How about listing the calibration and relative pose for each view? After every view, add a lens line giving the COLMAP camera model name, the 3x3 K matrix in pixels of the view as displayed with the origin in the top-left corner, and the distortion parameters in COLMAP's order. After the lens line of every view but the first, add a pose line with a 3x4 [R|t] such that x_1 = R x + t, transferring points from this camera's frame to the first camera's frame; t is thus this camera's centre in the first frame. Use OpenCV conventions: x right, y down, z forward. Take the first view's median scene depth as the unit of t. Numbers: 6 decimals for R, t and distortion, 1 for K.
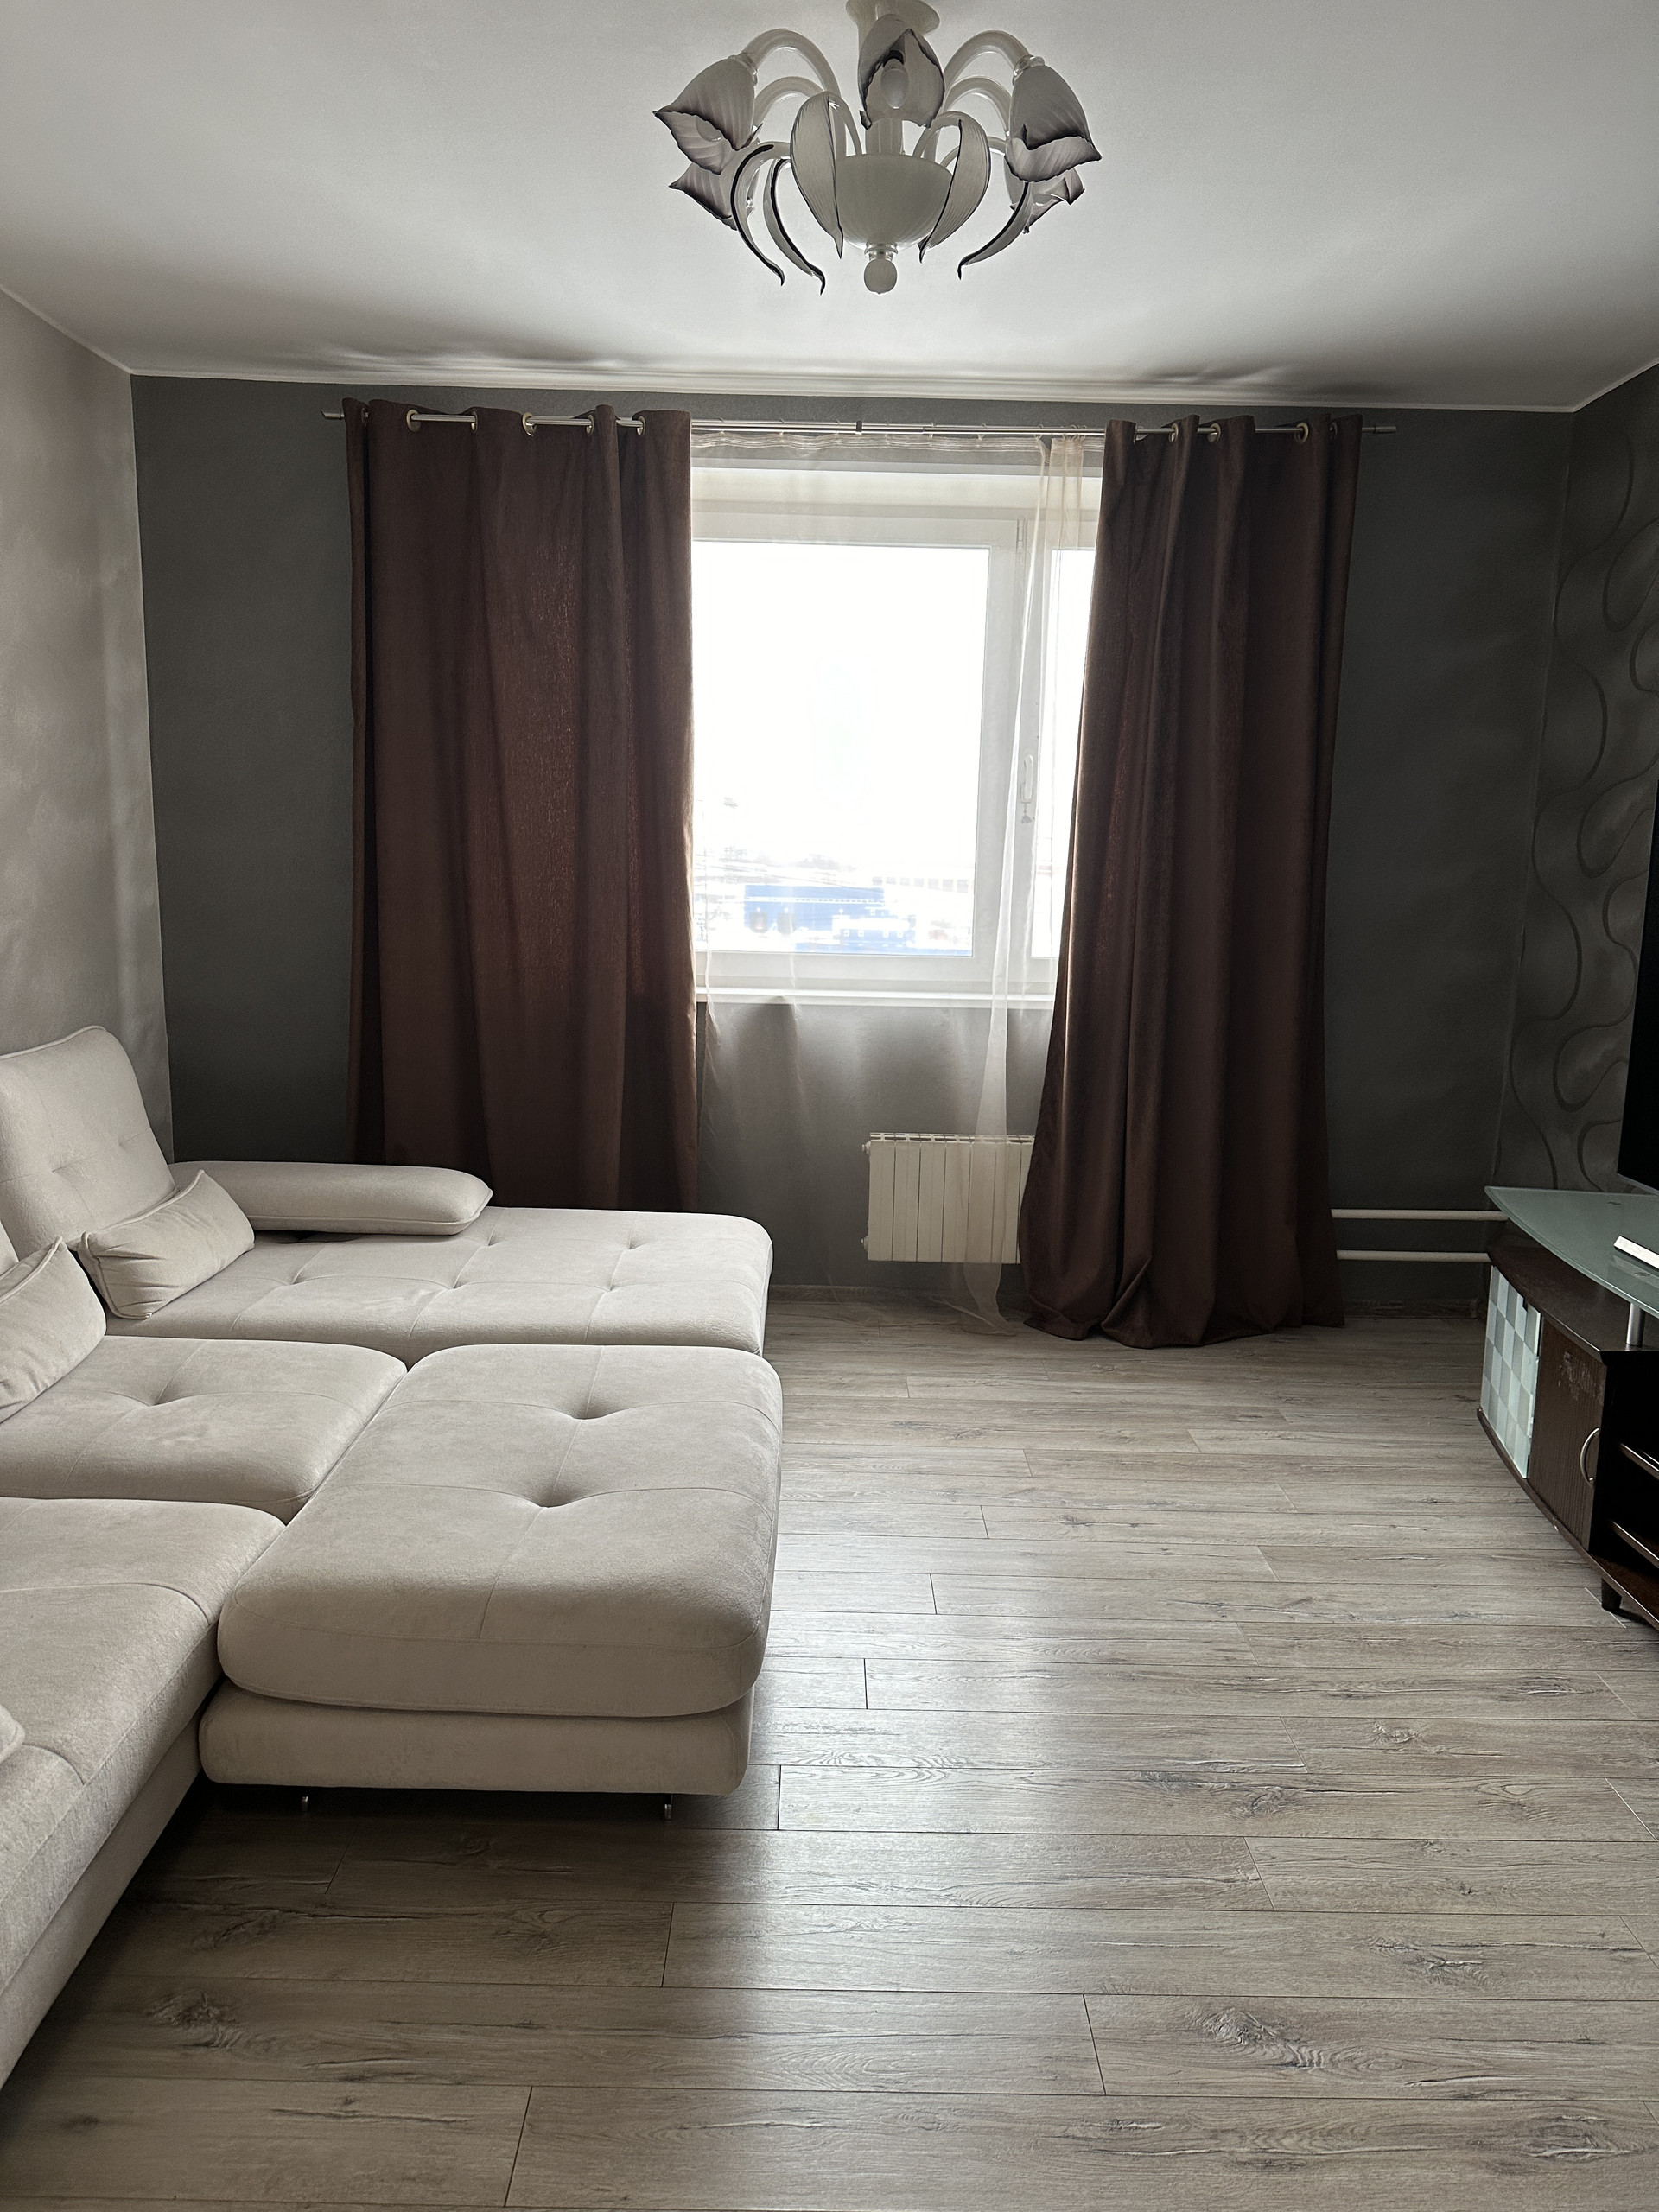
lens RADIAL K [[1544.4, 0, 831.6], [0, 1544.4, 1115.9], [0, 0, 1]] dist [0.059506, -0.059044]
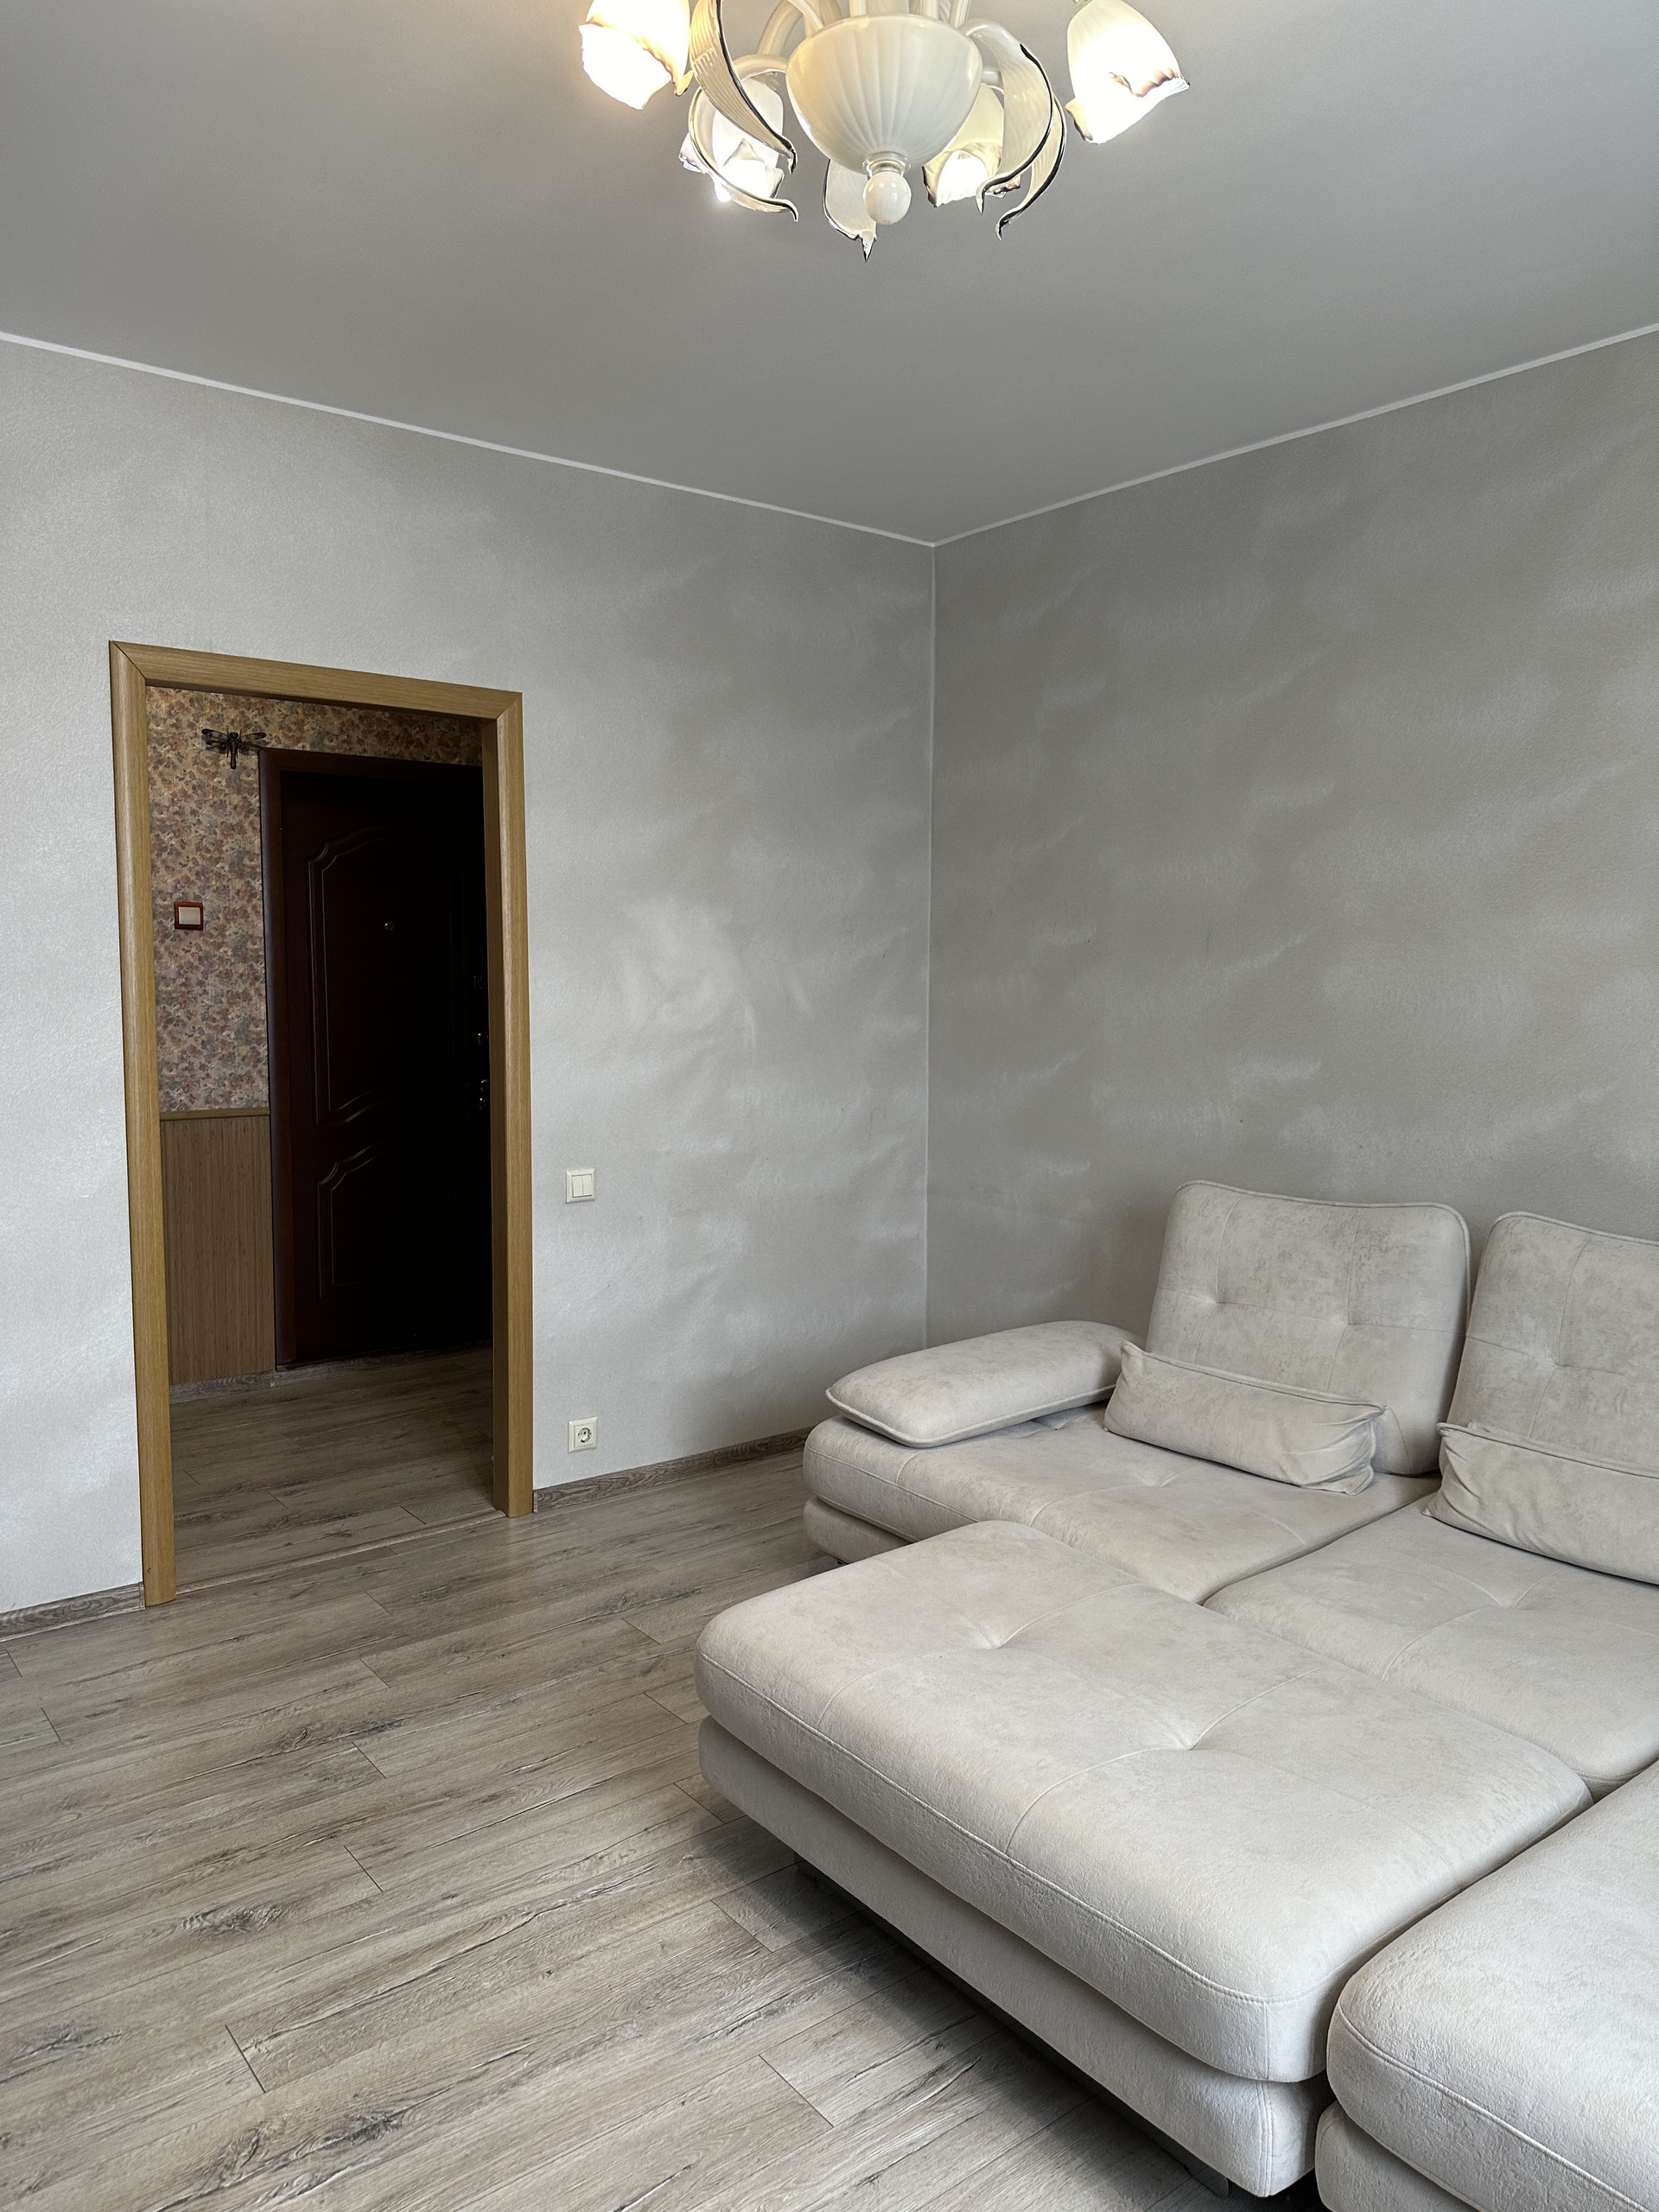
lens RADIAL K [[1544.4, 0, 811.5], [0, 1544.4, 1118.7], [0, 0, 1]] dist [0.059506, -0.059044]
pose [[-0.793847, 0.033565, -0.607191, 0.484473], [-0.129799, 0.966114, 0.223106, -0.268518], [0.594104, 0.255925, -0.762590, 1.550898]]
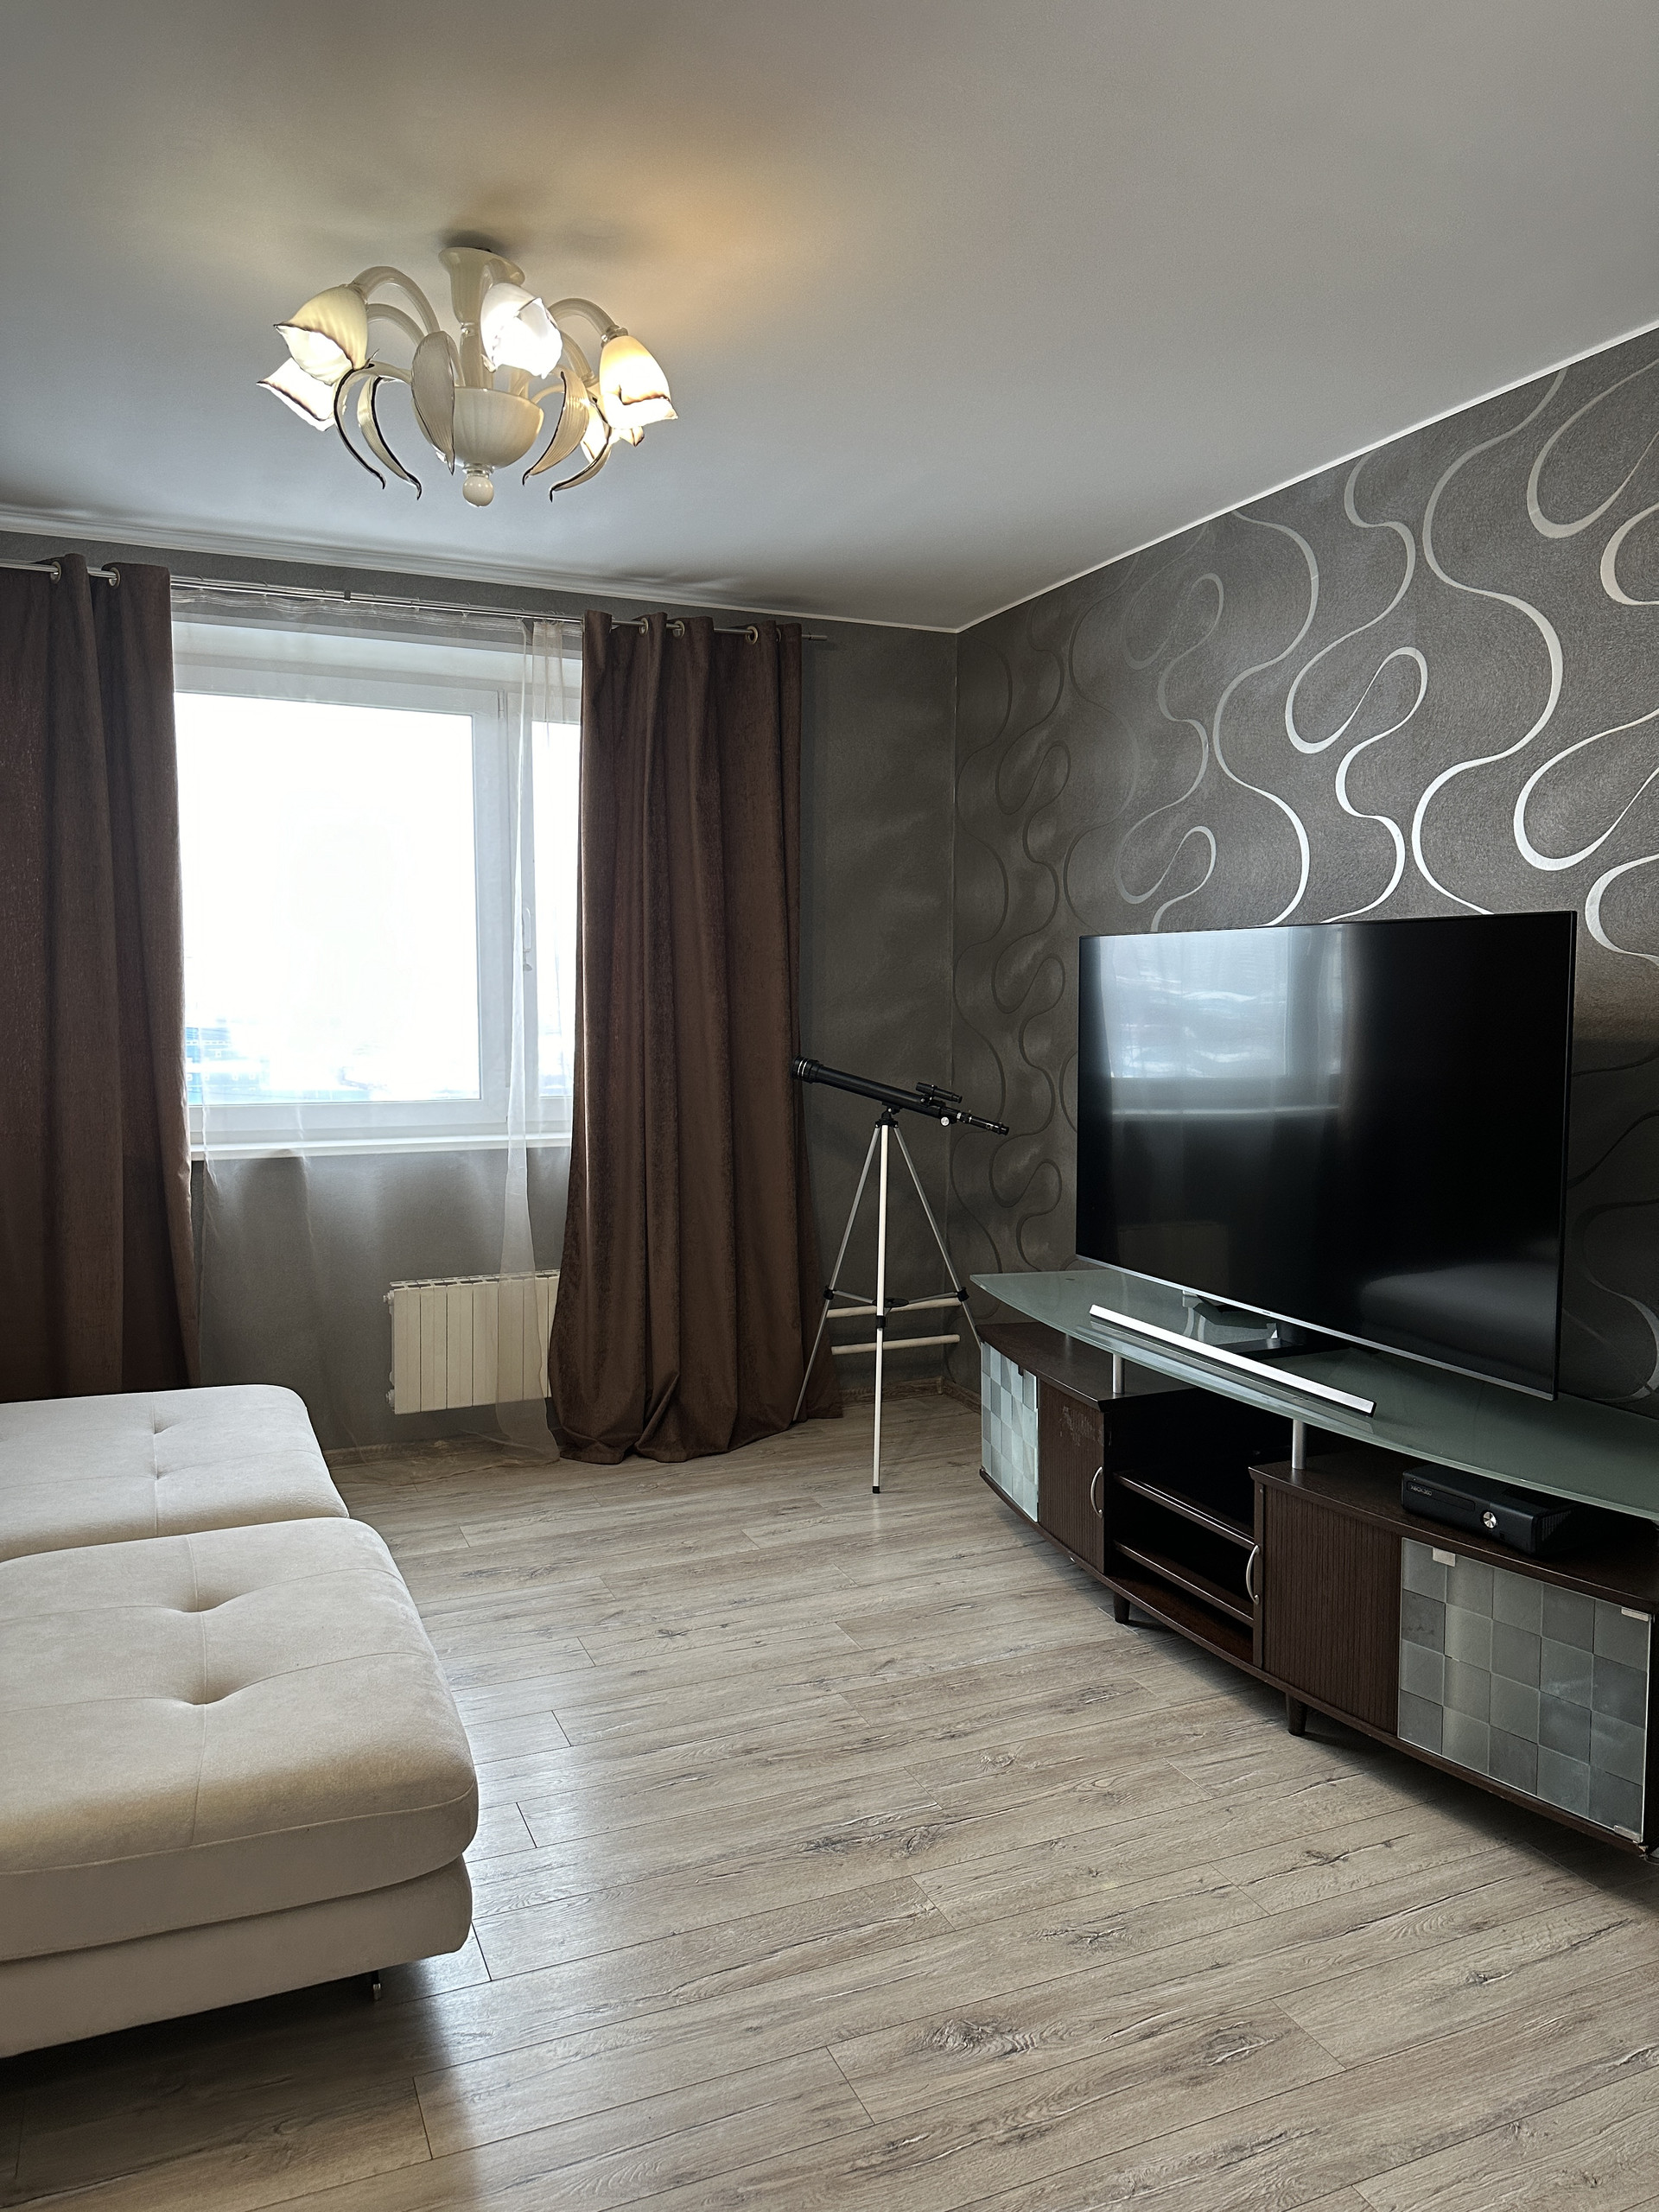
lens RADIAL K [[1544.4, 0, 819.2], [0, 1544.4, 1107.5], [0, 0, 1]] dist [0.059506, -0.059044]
pose [[0.921632, -0.047971, 0.385089, -0.181007], [0.083210, 0.993678, -0.075362, -0.004321], [-0.379040, 0.101499, 0.919797, -0.051291]]
